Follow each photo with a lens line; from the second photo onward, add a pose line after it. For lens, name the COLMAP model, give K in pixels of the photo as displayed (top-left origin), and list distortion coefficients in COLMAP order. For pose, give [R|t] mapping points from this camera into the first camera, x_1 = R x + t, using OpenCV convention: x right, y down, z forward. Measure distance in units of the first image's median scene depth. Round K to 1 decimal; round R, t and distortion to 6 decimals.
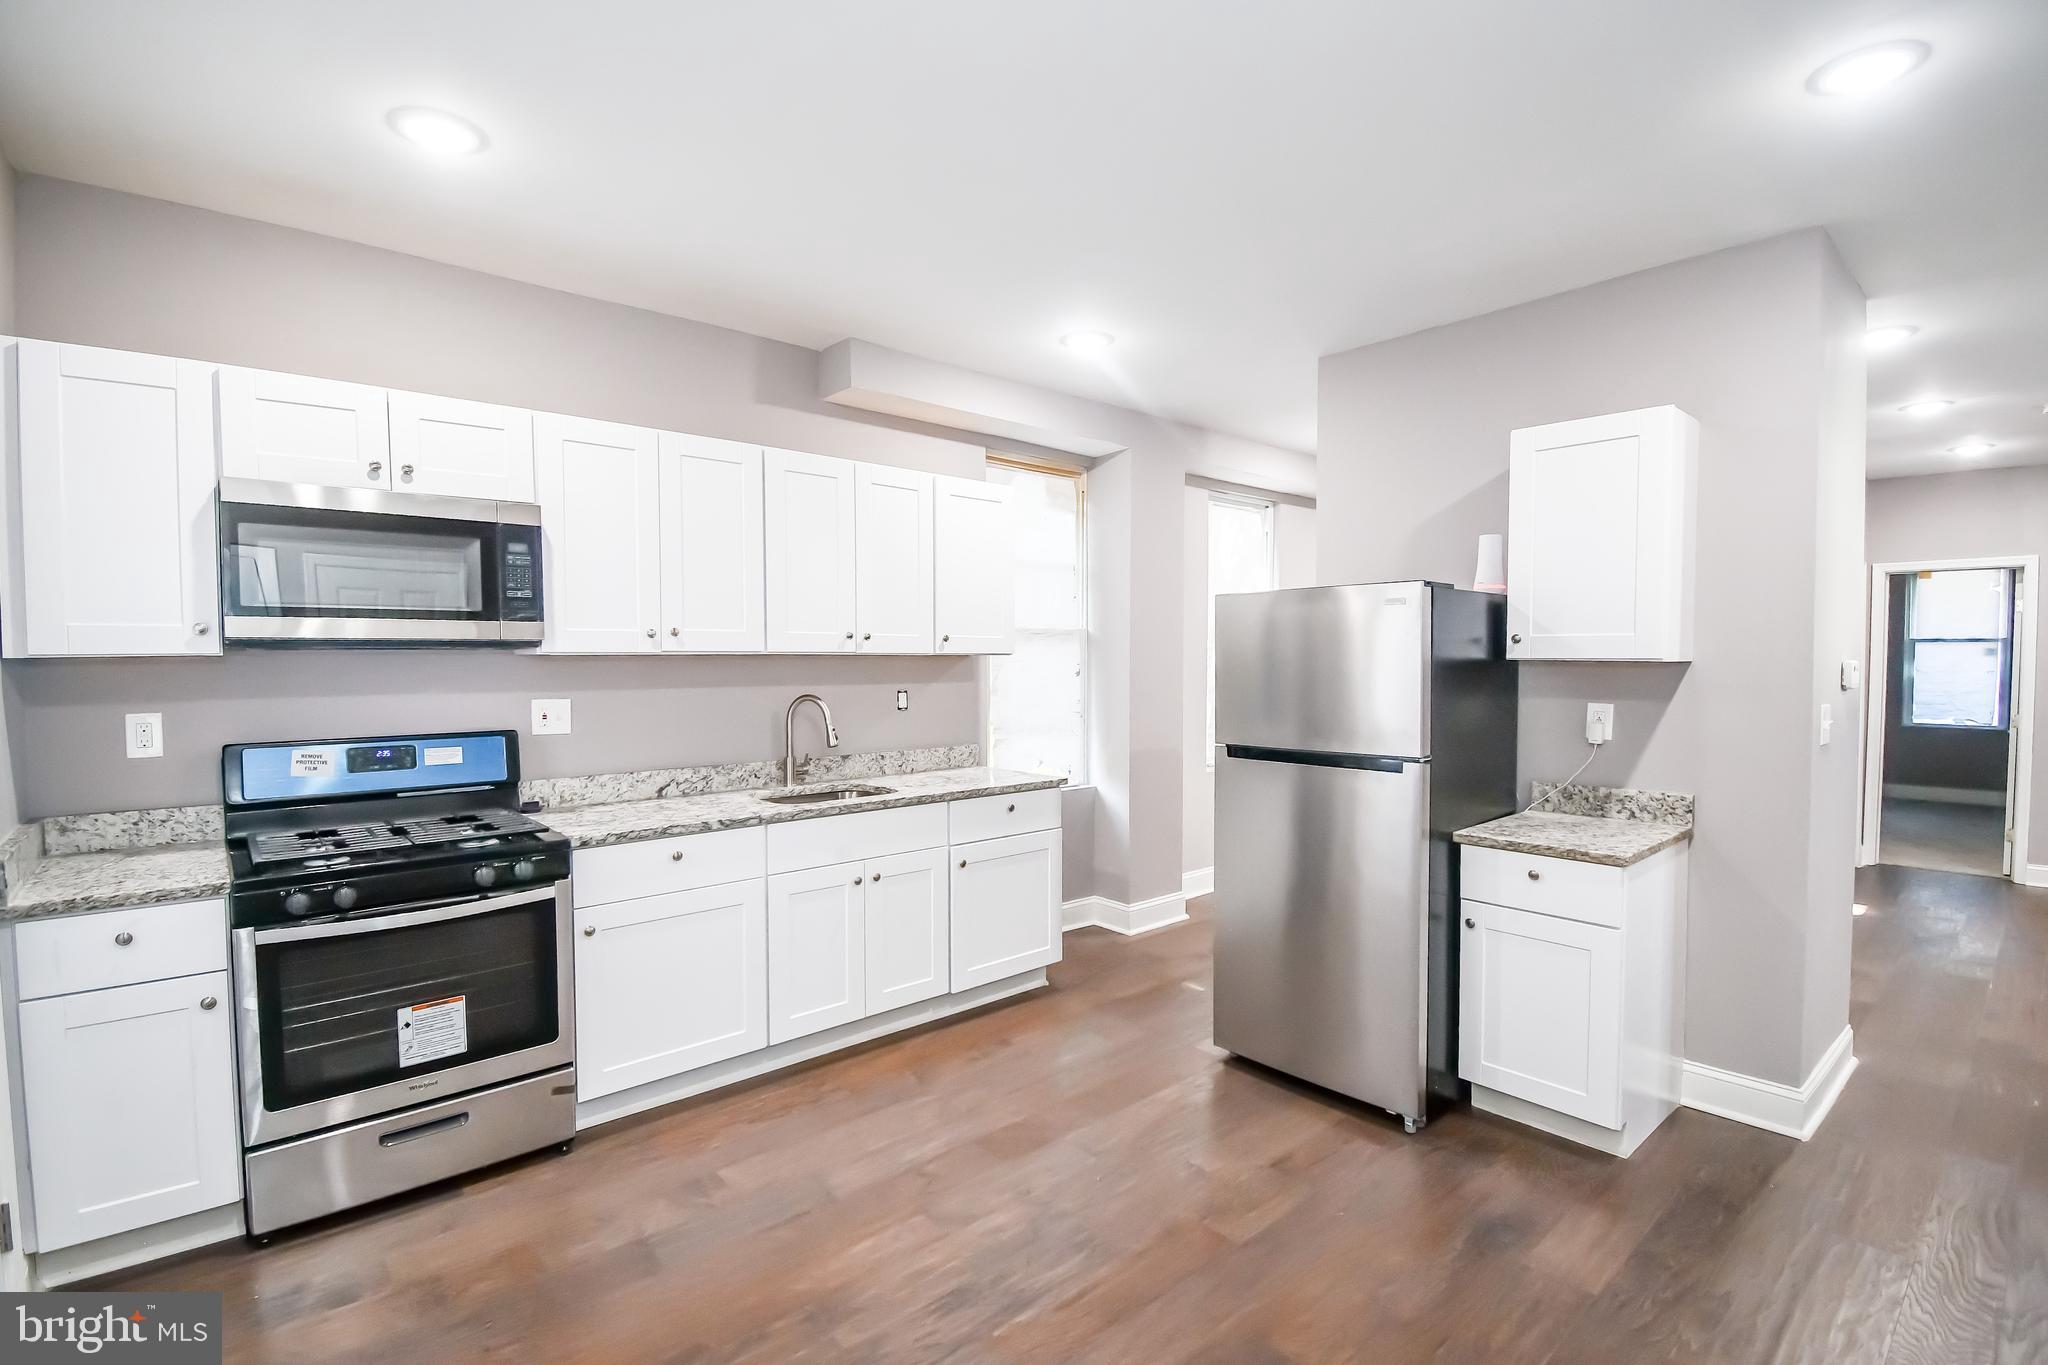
lens RADIAL K [[913.8, 0, 1039.5], [0, 913.8, 674.0], [0, 0, 1]] dist [-0.002890, -0.009499]
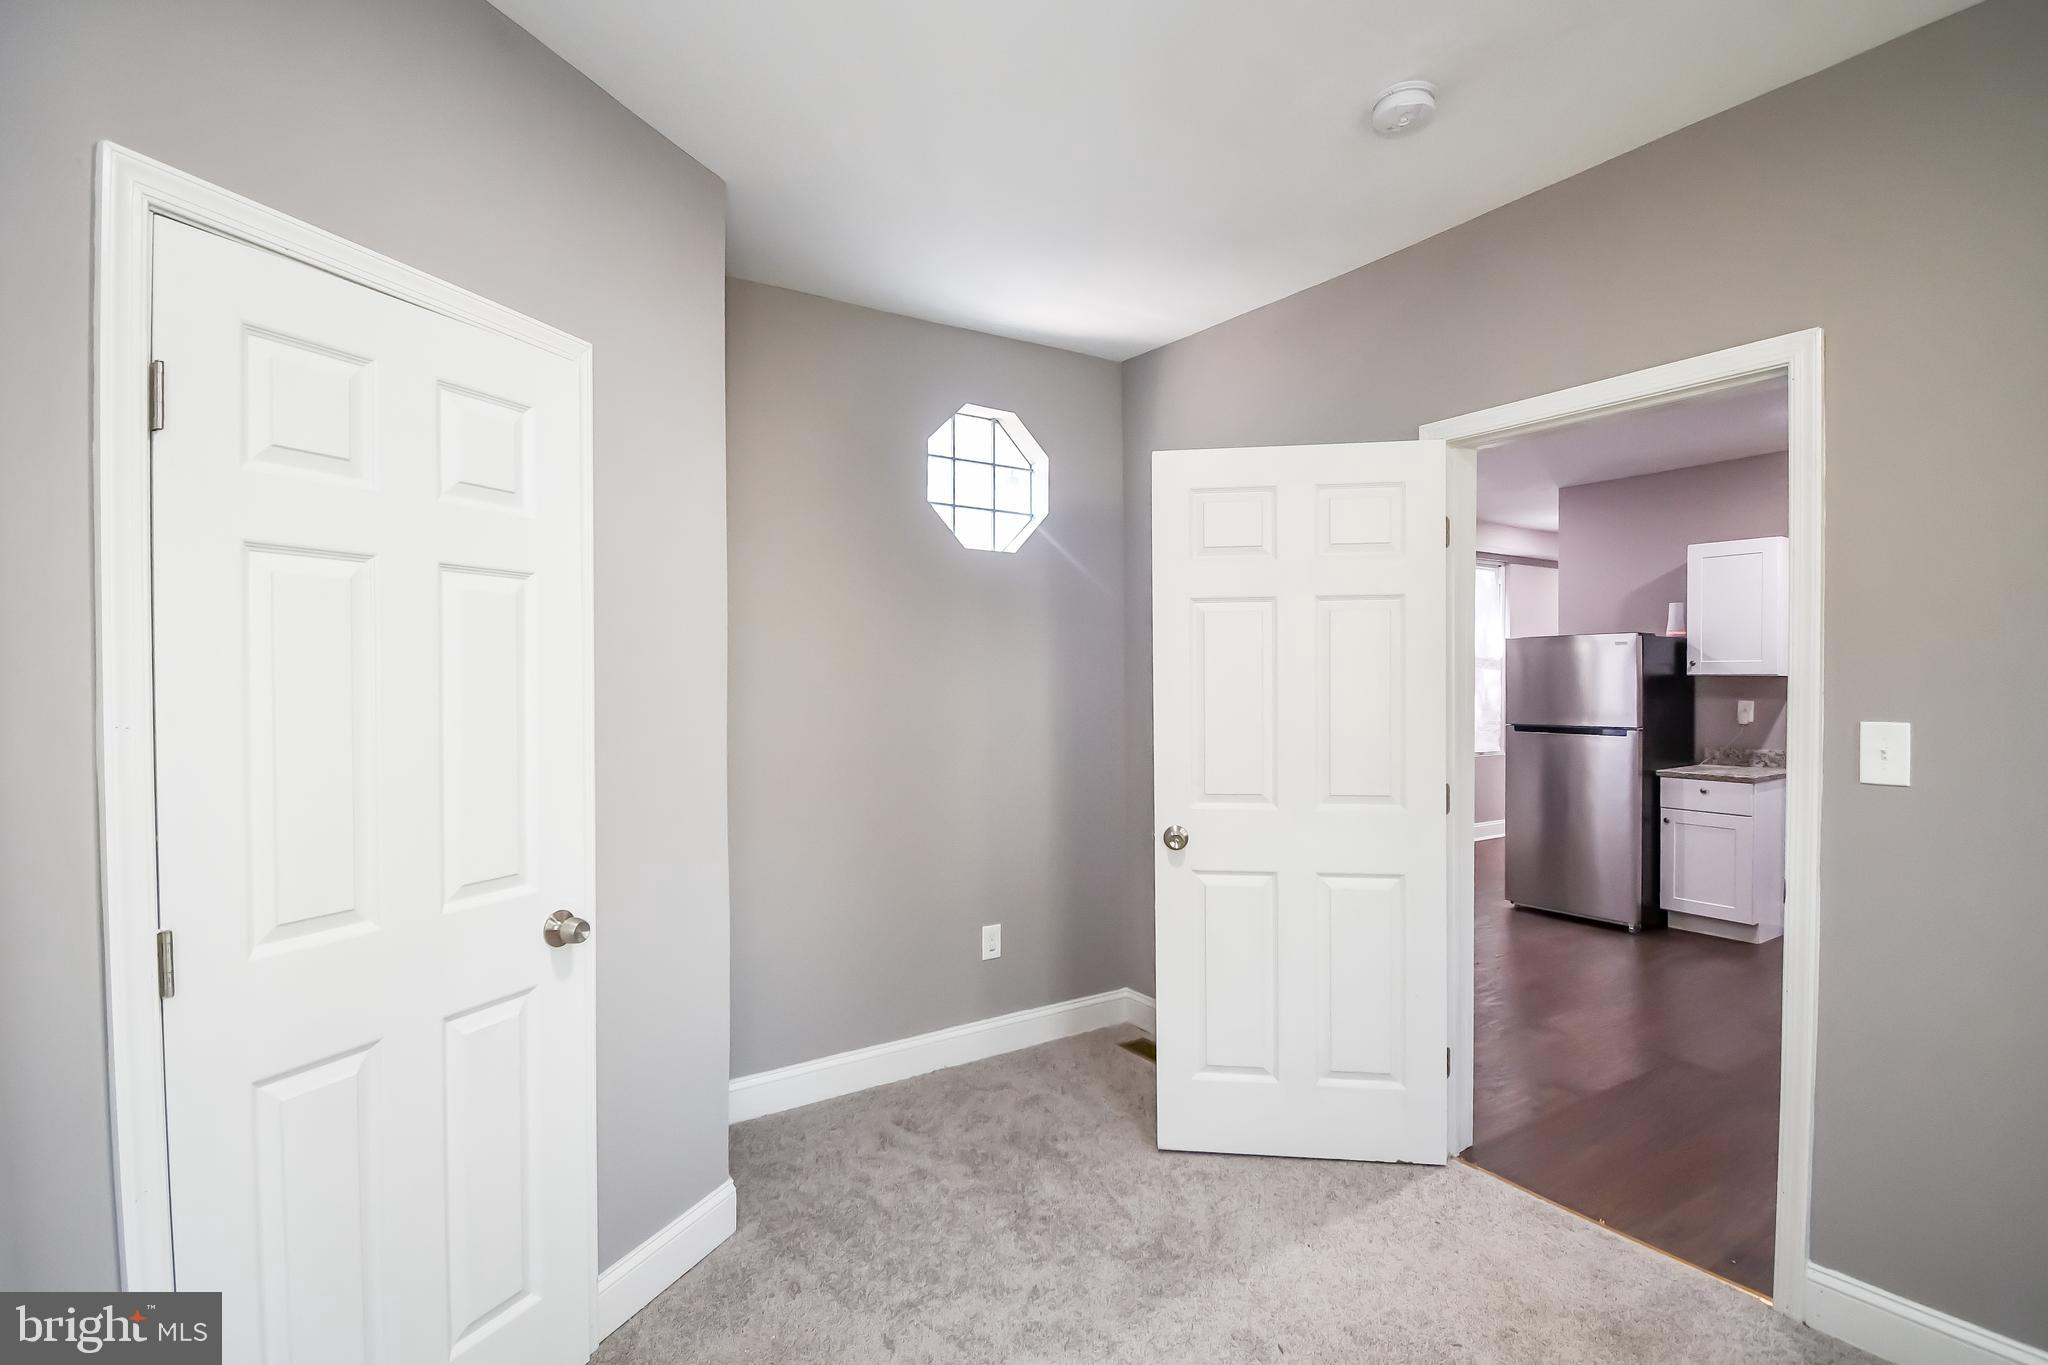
lens RADIAL K [[913.8, 0, 1030.9], [0, 913.8, 666.6], [0, 0, 1]] dist [-0.002890, -0.009499]
pose [[0.987718, 0.002266, -0.156233, -0.464955], [-0.006343, 0.999652, -0.025604, 0.020127], [0.156120, 0.026280, 0.987388, -0.934026]]
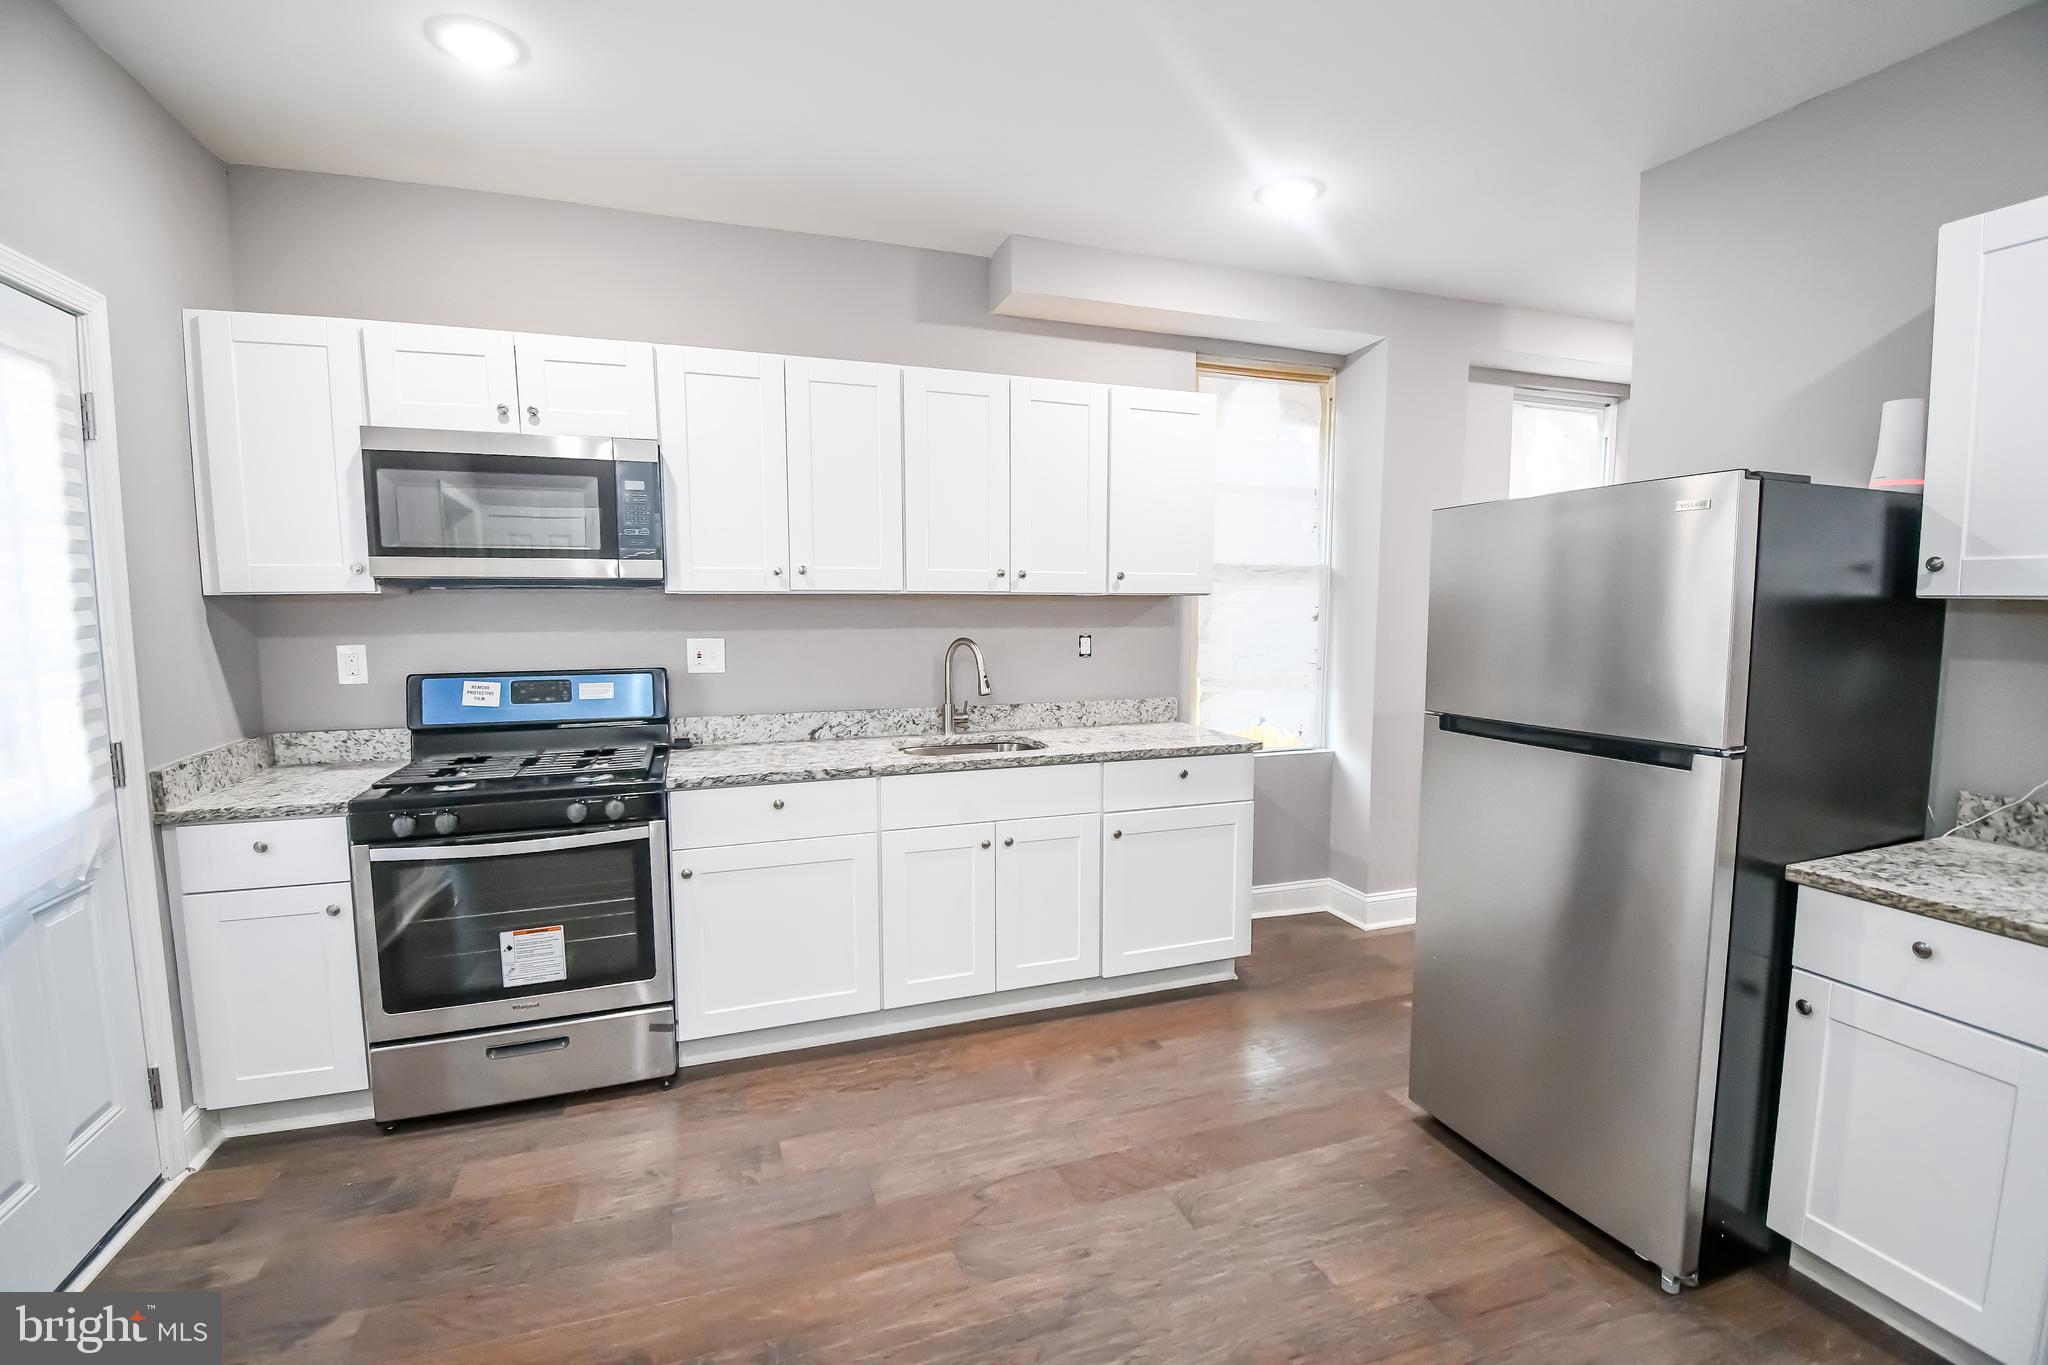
lens RADIAL K [[913.8, 0, 1006.4], [0, 913.8, 674.5], [0, 0, 1]] dist [-0.002890, -0.009499]
pose [[0.930506, 0.029574, -0.365082, 0.164297], [-0.007109, 0.998005, 0.062726, 0.002377], [0.366209, -0.055771, 0.928860, 0.201131]]
